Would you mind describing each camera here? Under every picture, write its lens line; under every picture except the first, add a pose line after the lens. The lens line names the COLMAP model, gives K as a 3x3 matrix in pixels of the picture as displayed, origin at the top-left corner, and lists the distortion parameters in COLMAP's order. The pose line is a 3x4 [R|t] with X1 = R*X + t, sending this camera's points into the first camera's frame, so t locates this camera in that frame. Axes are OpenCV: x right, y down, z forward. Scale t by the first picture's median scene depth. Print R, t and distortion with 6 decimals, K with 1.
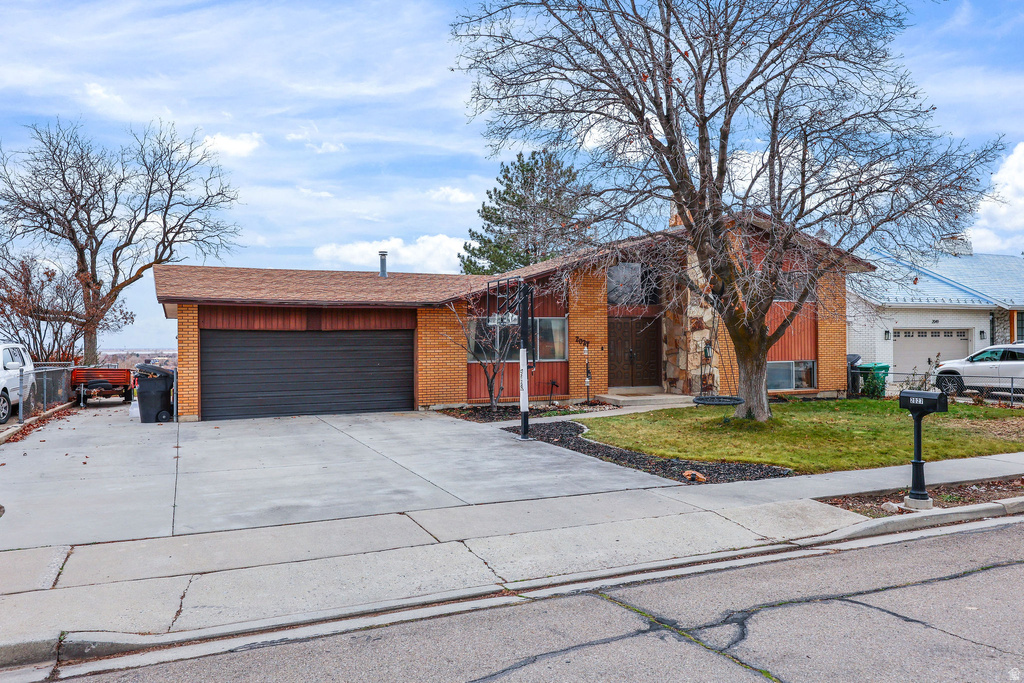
lens RADIAL K [[733.4, 0, 512.0], [0, 733.4, 341.5], [0, 0, 1]] dist [-0.001566, 0.001374]
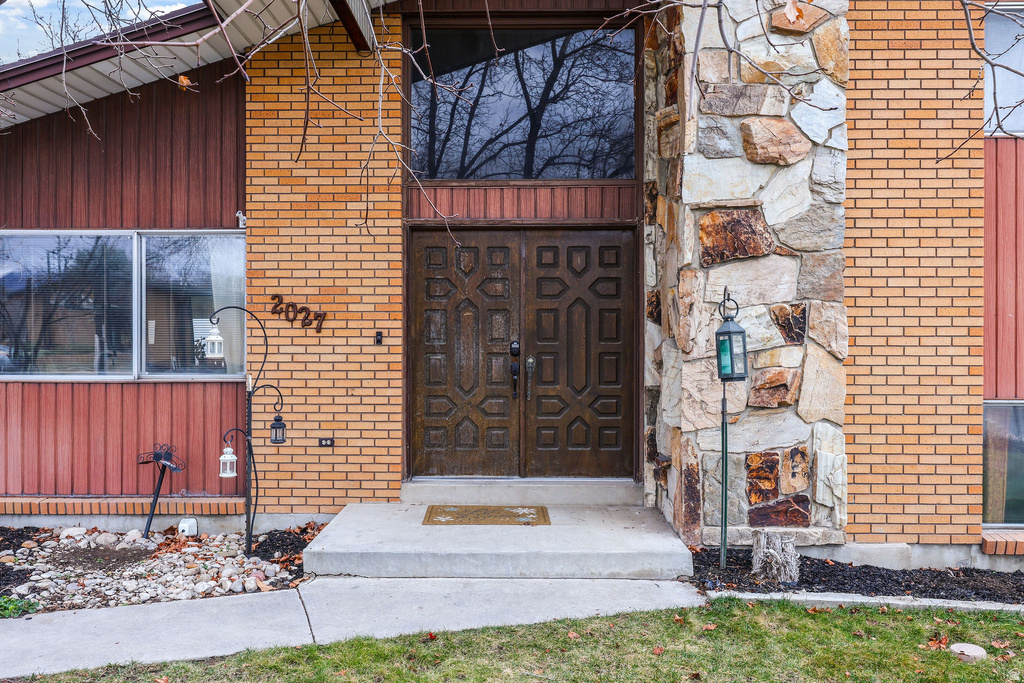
lens RADIAL K [[858.4, 0, 512.0], [0, 858.4, 341.5], [0, 0, 1]] dist [-0.004175, 0.000336]
pose [[0.907485, 0.007145, -0.420024, 0.314985], [-0.004312, 0.999961, 0.007694, 0.008470], [0.420063, -0.005171, 0.907480, 0.747864]]
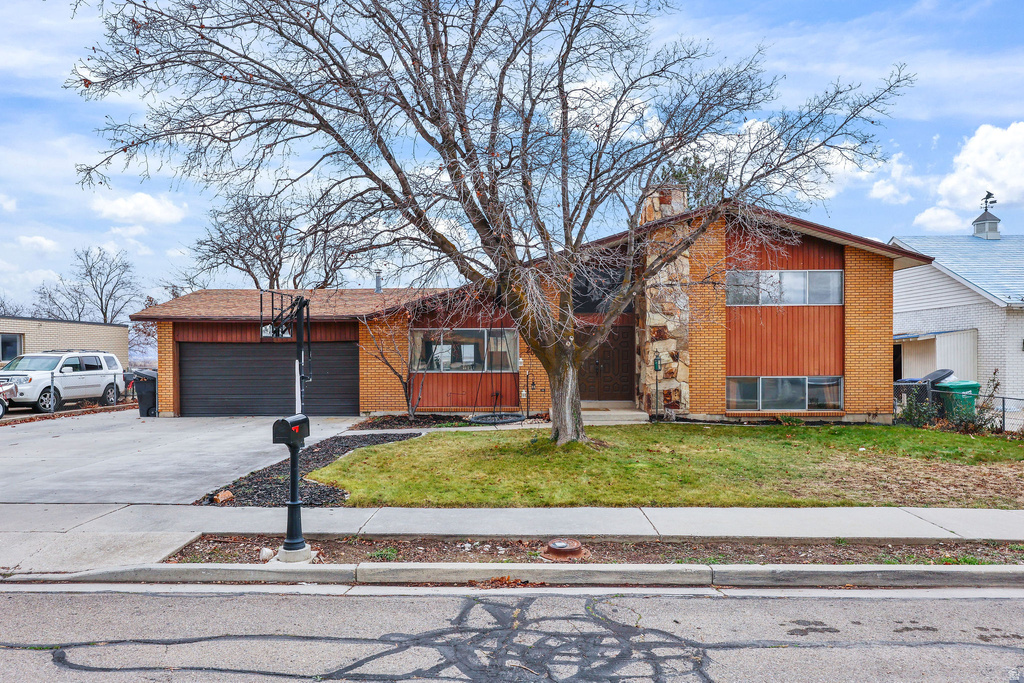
lens RADIAL K [[704.8, 0, 509.7], [0, 704.8, 352.7], [0, 0, 1]] dist [-0.001665, -0.002802]
pose [[0.905492, 0.006272, -0.424316, 0.469489], [-0.000694, 0.999911, 0.013299, -0.012053], [0.424362, -0.011748, 0.905416, 0.145127]]
